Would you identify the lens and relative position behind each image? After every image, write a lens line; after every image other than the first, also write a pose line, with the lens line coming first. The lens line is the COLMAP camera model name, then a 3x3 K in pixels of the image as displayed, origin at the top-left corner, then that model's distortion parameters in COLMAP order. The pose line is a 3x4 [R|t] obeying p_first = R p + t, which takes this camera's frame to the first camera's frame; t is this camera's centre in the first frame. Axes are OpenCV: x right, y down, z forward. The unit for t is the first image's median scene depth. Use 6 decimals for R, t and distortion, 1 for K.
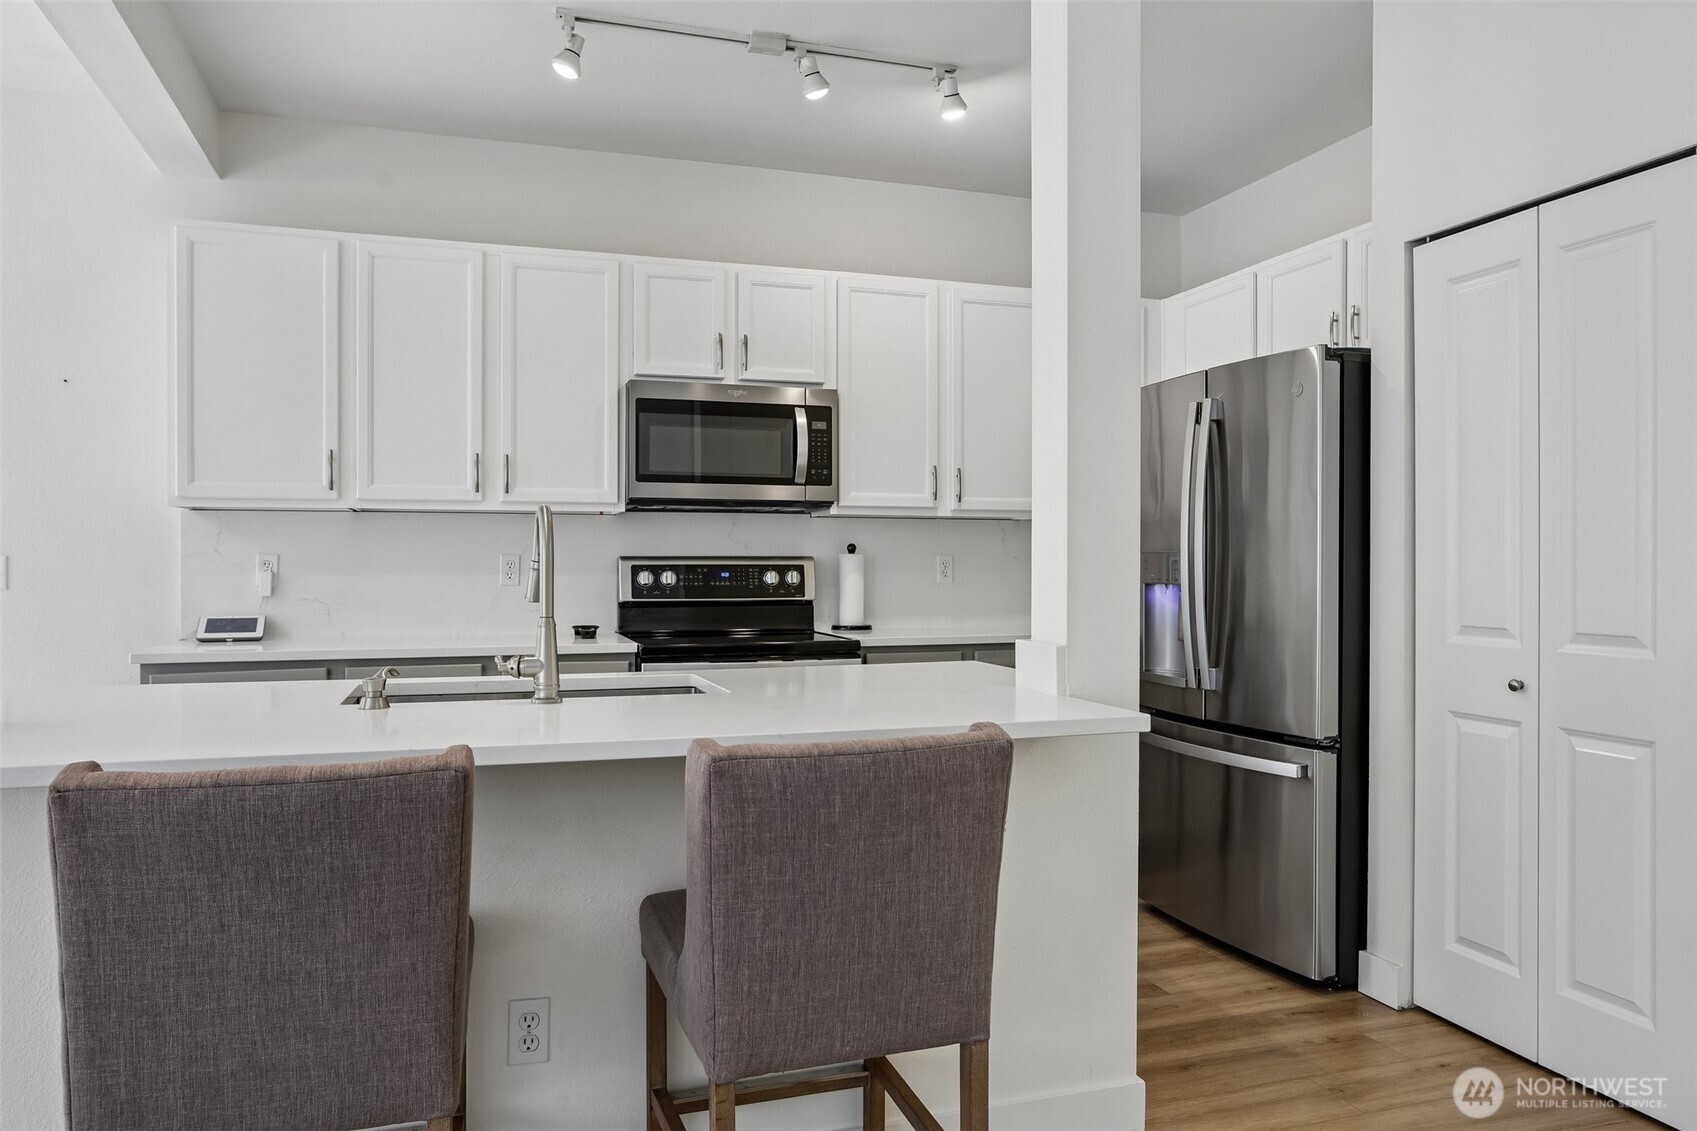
lens RADIAL K [[1184.6, 0, 844.0], [0, 1184.6, 580.0], [0, 0, 1]] dist [-0.002197, 0.003988]
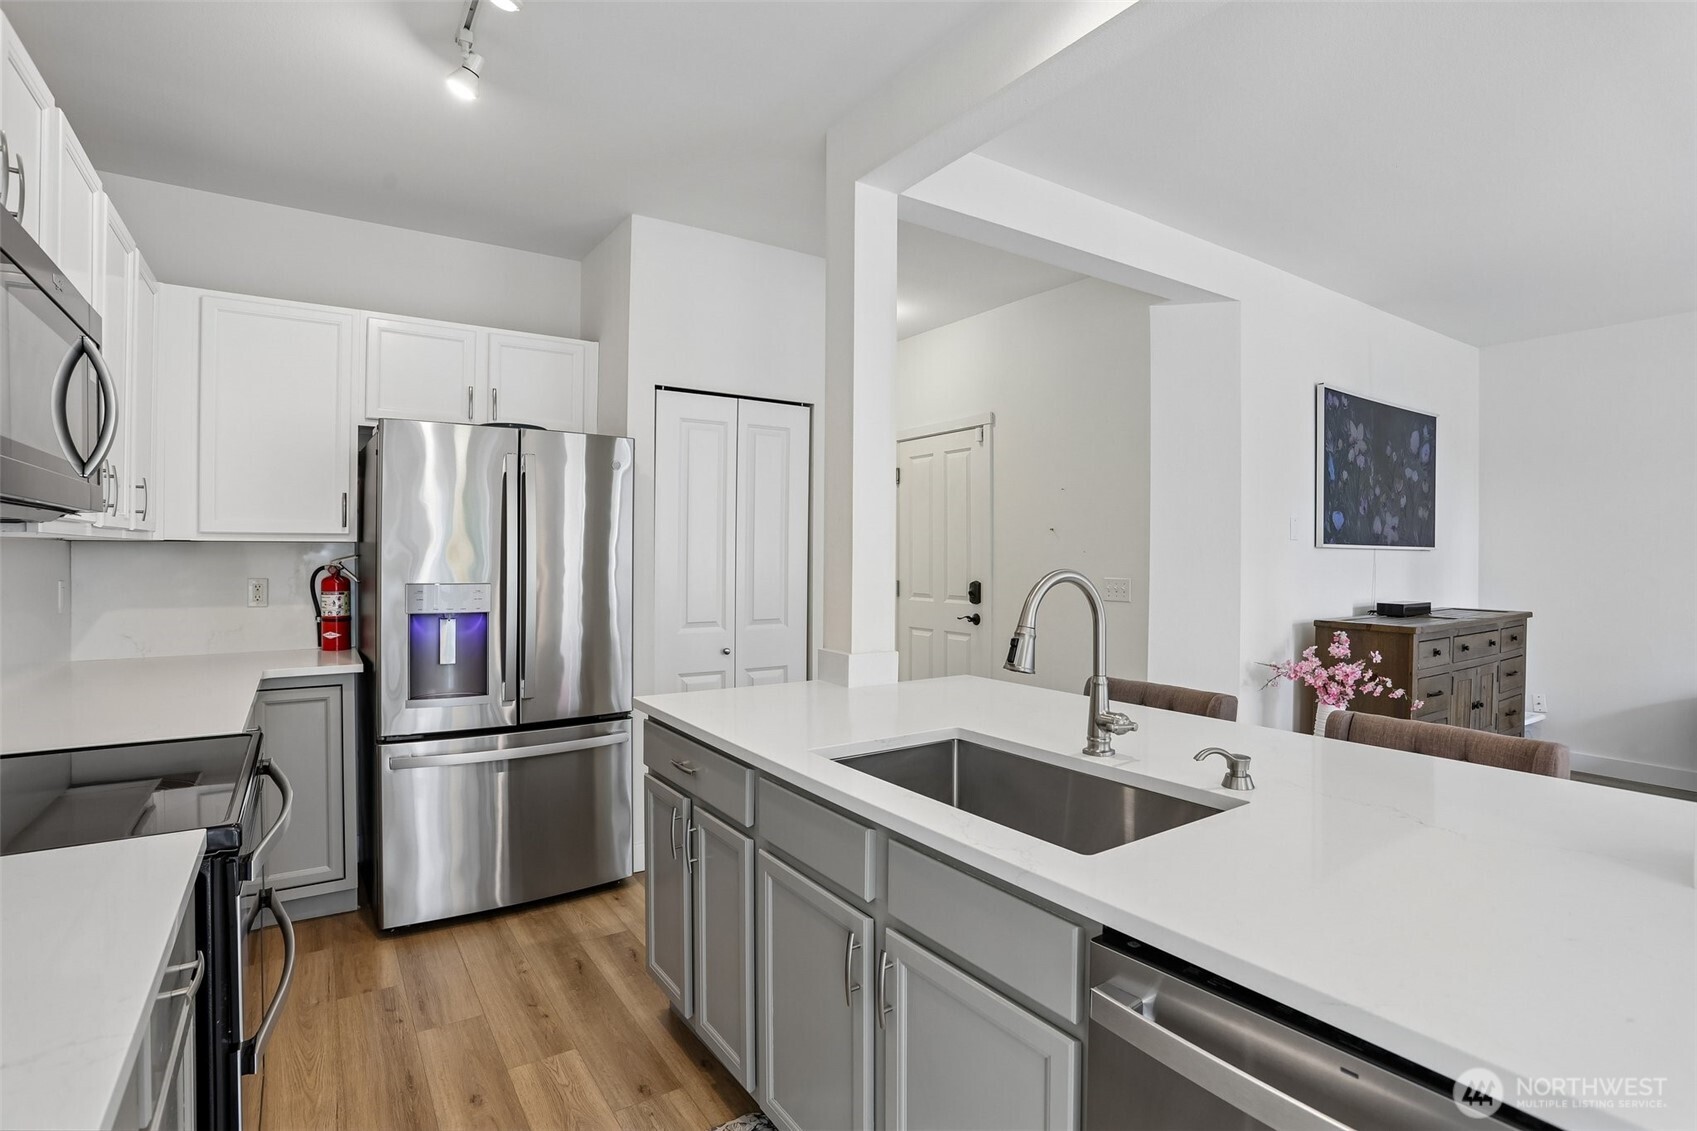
lens RADIAL K [[840.3, 0, 833.9], [0, 840.3, 550.4], [0, 0, 1]] dist [-0.071386, 0.045060]
pose [[-0.266904, -0.000793, 0.963723, -0.488888], [0.005235, 0.999984, 0.002273, -0.047237], [-0.963709, 0.005652, -0.266896, 0.778663]]
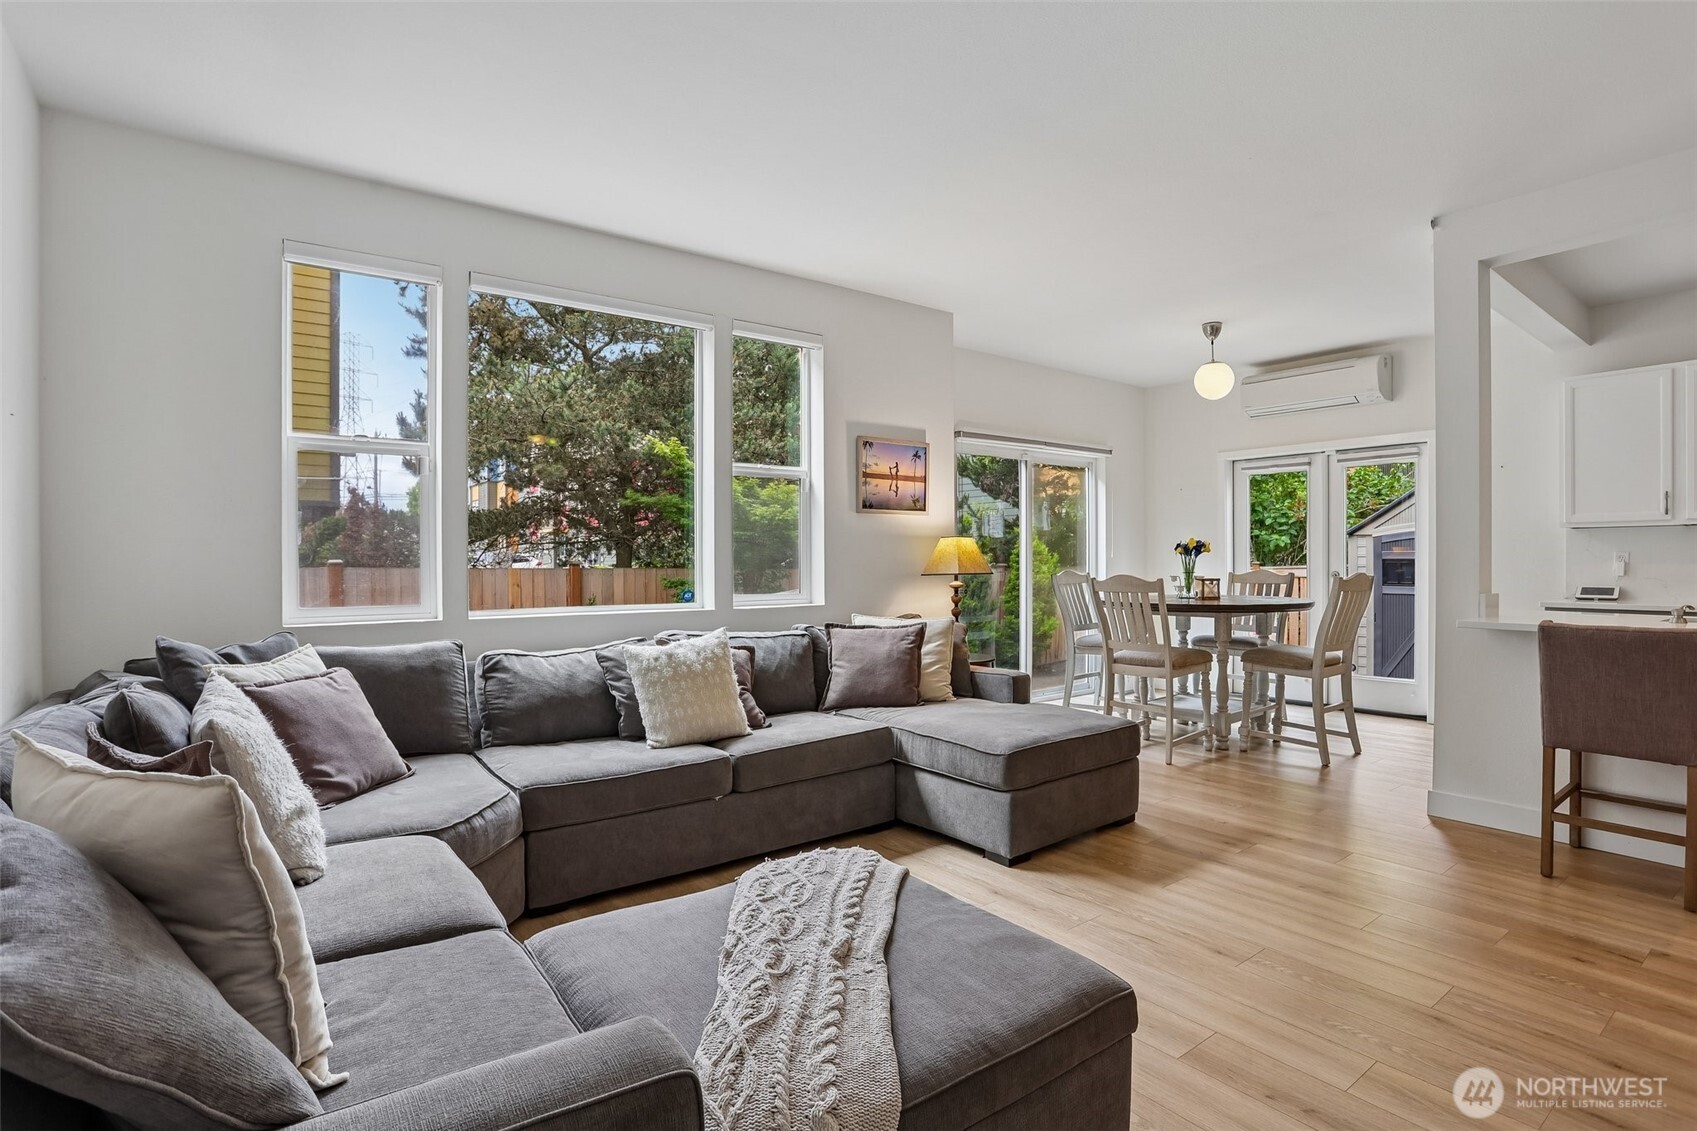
lens RADIAL K [[840.8, 0, 848.5], [0, 840.8, 565.5], [0, 0, 1]] dist [-0.022936, 0.002048]
pose [[0.372539, 0.009206, -0.927971, 0.219925], [0.001174, 0.999945, 0.010391, -0.014965], [0.928016, -0.004961, 0.372508, -0.512267]]
